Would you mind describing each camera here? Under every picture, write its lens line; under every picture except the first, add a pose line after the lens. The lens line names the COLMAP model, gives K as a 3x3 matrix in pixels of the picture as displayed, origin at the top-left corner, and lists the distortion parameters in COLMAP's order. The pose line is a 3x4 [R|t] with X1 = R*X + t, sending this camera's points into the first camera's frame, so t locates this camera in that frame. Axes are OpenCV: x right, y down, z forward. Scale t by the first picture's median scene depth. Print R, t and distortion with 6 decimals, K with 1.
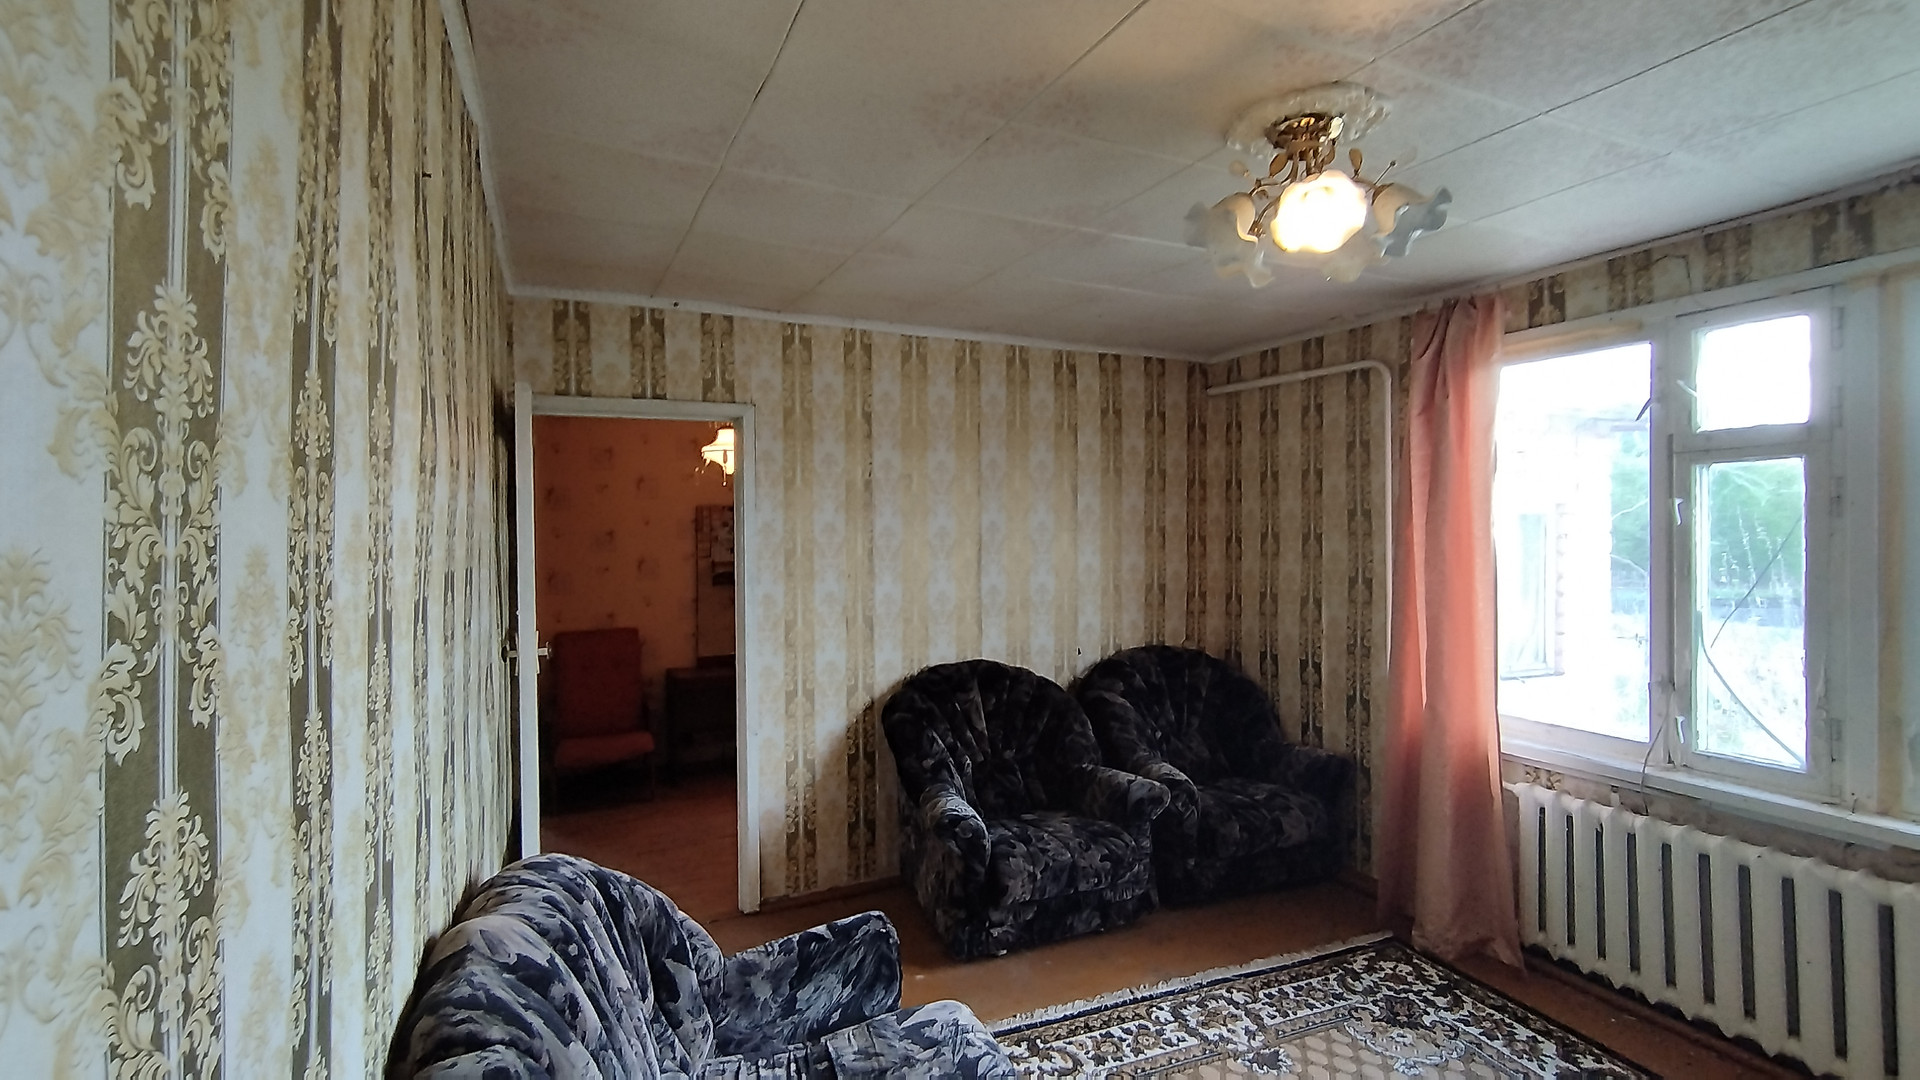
lens RADIAL K [[885.0, 0, 982.3], [0, 885.0, 535.7], [0, 0, 1]] dist [-0.003652, -0.000858]
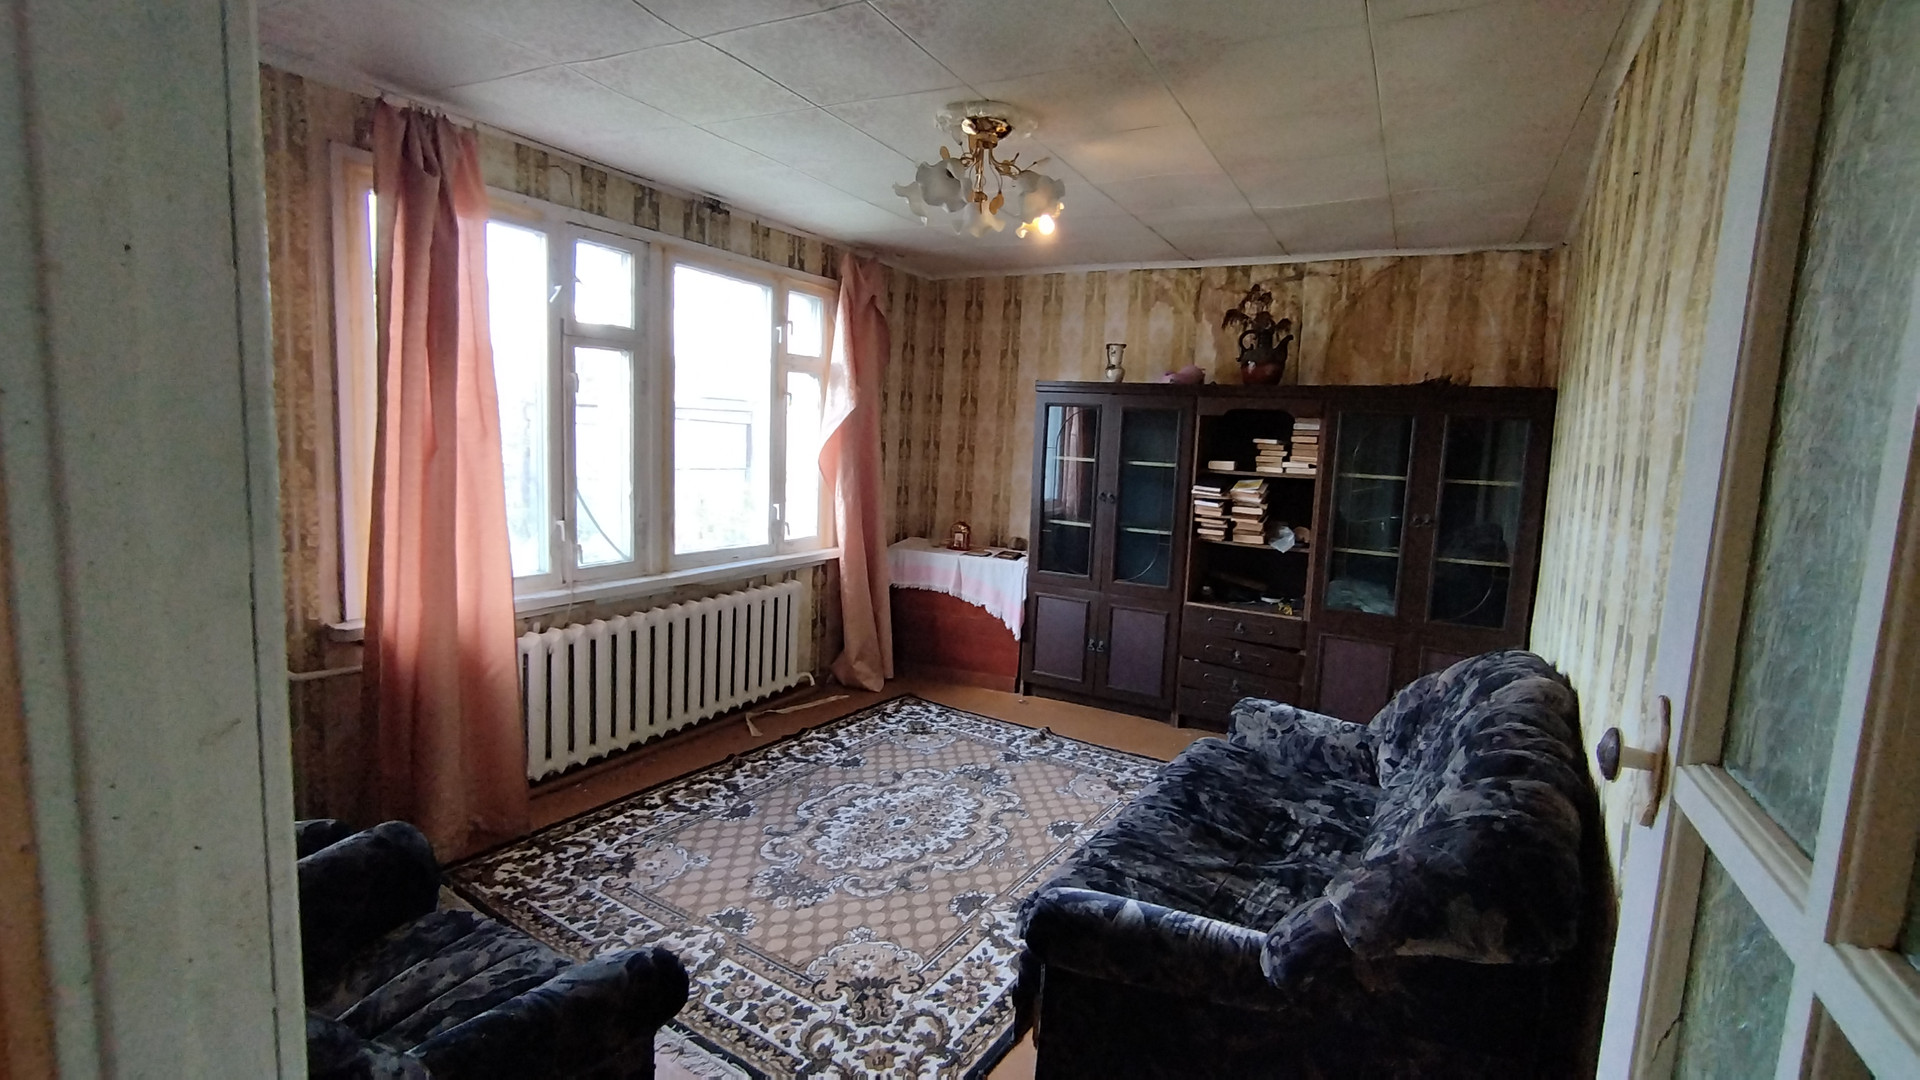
lens RADIAL K [[872.4, 0, 961.3], [0, 872.4, 530.9], [0, 0, 1]] dist [0.000029, -0.000011]
pose [[-0.586200, -0.114046, 0.802099, -0.562264], [-0.039715, 0.992897, 0.112150, 0.020062], [-0.809192, 0.033887, -0.586566, 1.291924]]
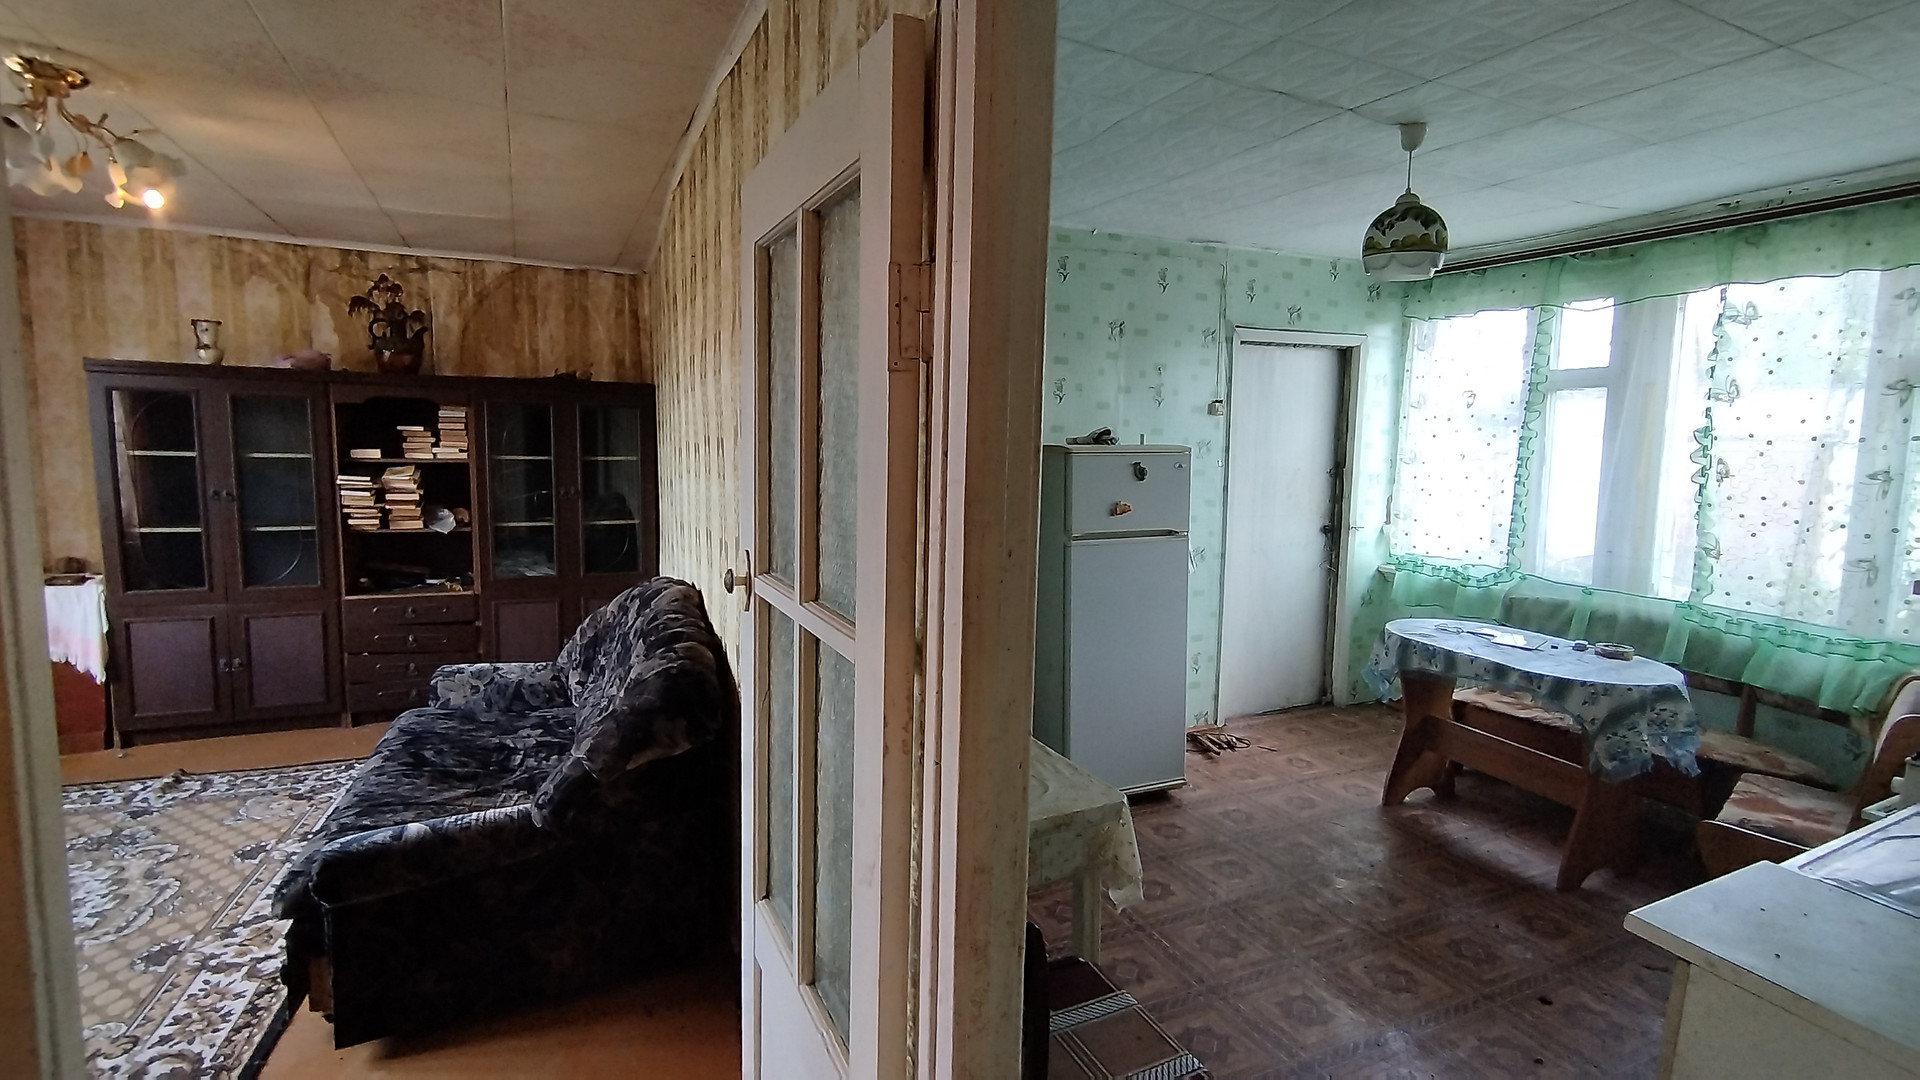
lens RADIAL K [[872.4, 0, 961.3], [0, 872.4, 530.9], [0, 0, 1]] dist [0.000029, -0.000011]
pose [[-0.999859, -0.016710, -0.001556, -0.626559], [-0.016781, 0.994316, 0.105139, 0.015709], [-0.000209, 0.105150, -0.994456, 1.557617]]
